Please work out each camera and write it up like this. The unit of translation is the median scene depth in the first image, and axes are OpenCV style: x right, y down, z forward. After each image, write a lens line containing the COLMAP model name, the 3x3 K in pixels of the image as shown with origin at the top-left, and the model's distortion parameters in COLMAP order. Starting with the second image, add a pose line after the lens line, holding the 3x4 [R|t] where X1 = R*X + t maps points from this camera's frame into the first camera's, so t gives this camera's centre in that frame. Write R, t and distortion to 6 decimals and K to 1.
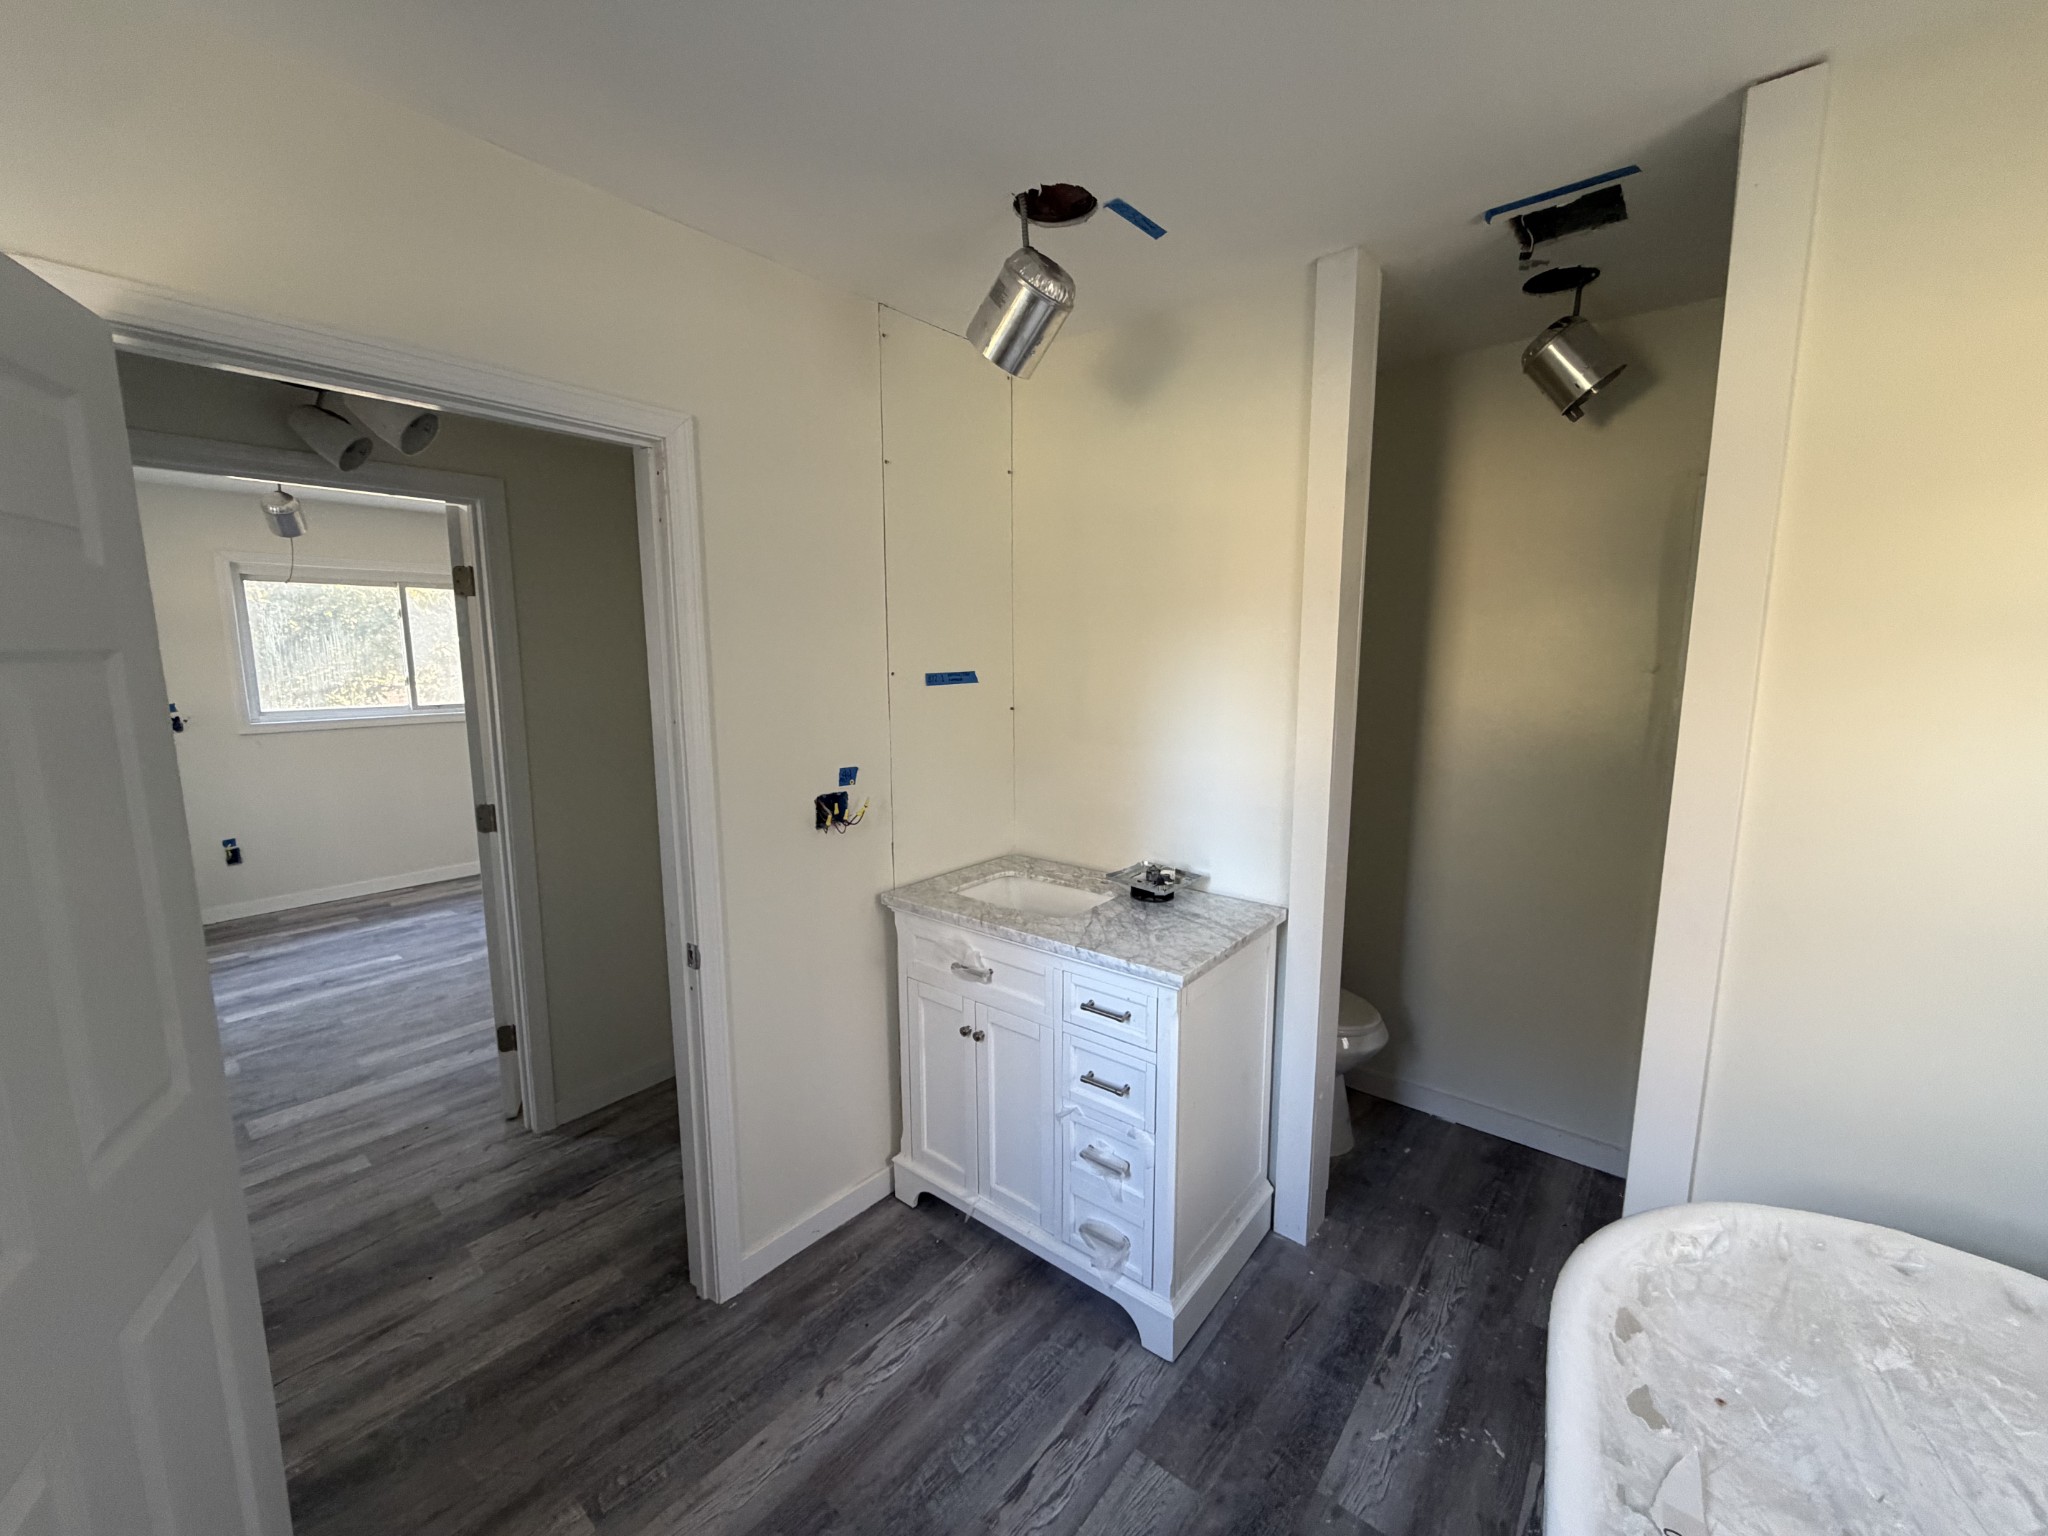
lens RADIAL K [[810.1, 0, 1025.0], [0, 810.1, 765.8], [0, 0, 1]] dist [-0.000292, 0.000289]
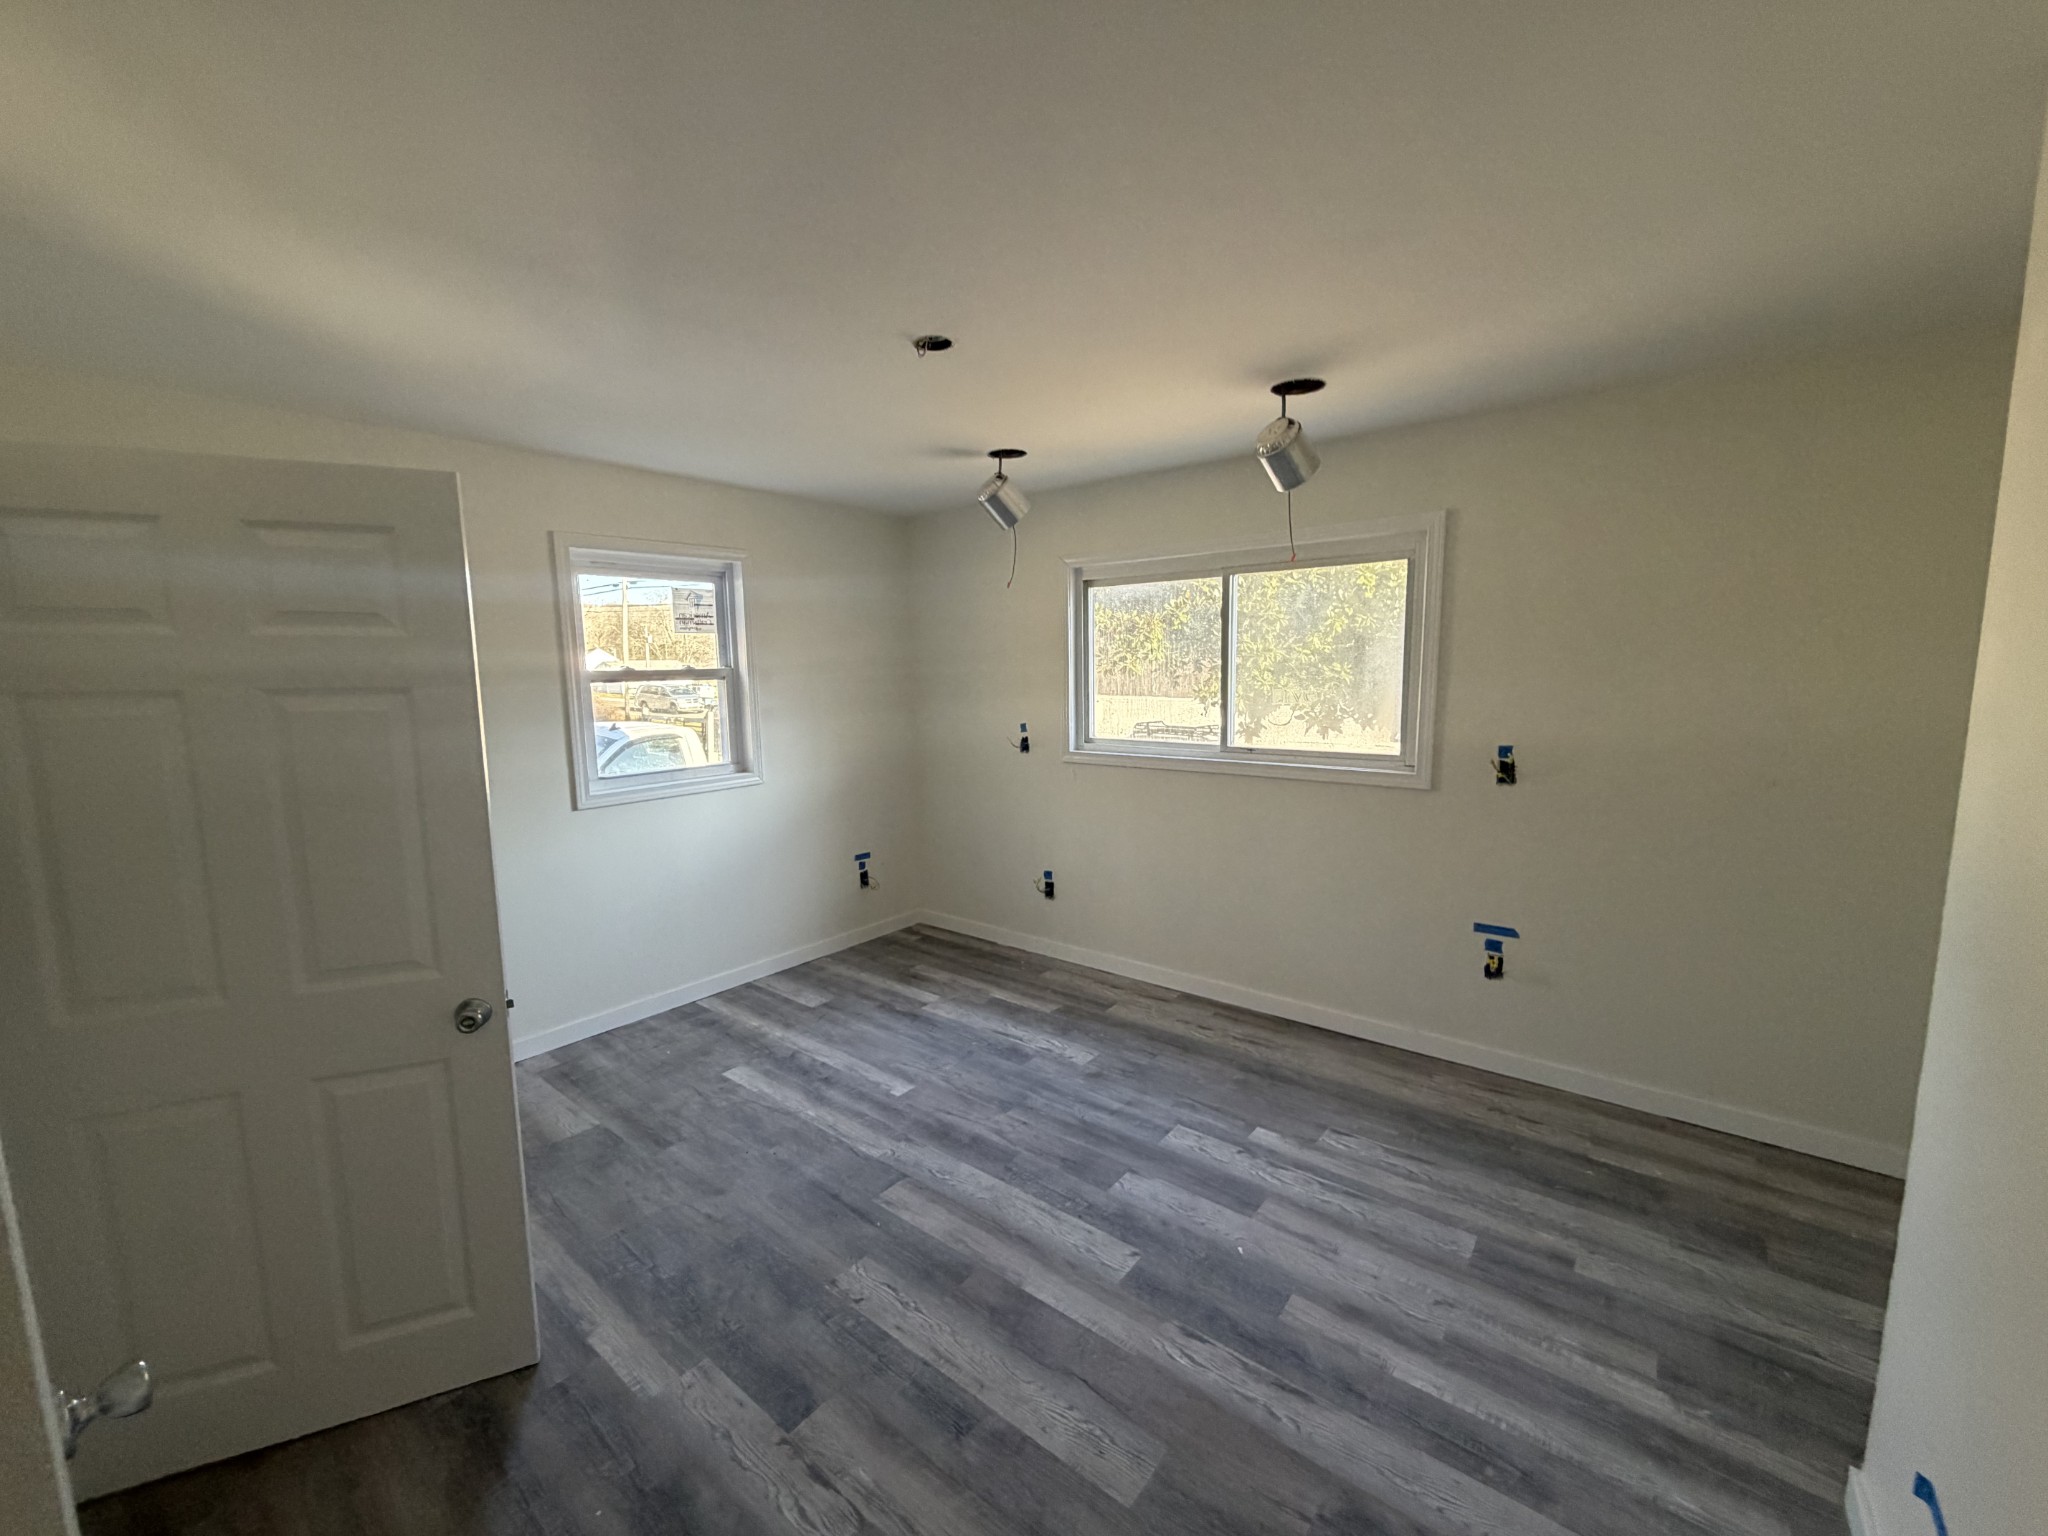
lens RADIAL K [[810.1, 0, 1028.5], [0, 810.1, 766.8], [0, 0, 1]] dist [-0.000292, 0.000289]
pose [[0.011707, 0.125182, -0.992065, -0.078897], [-0.128018, 0.984156, 0.122674, -0.145088], [0.991703, 0.125566, 0.027547, 0.983595]]
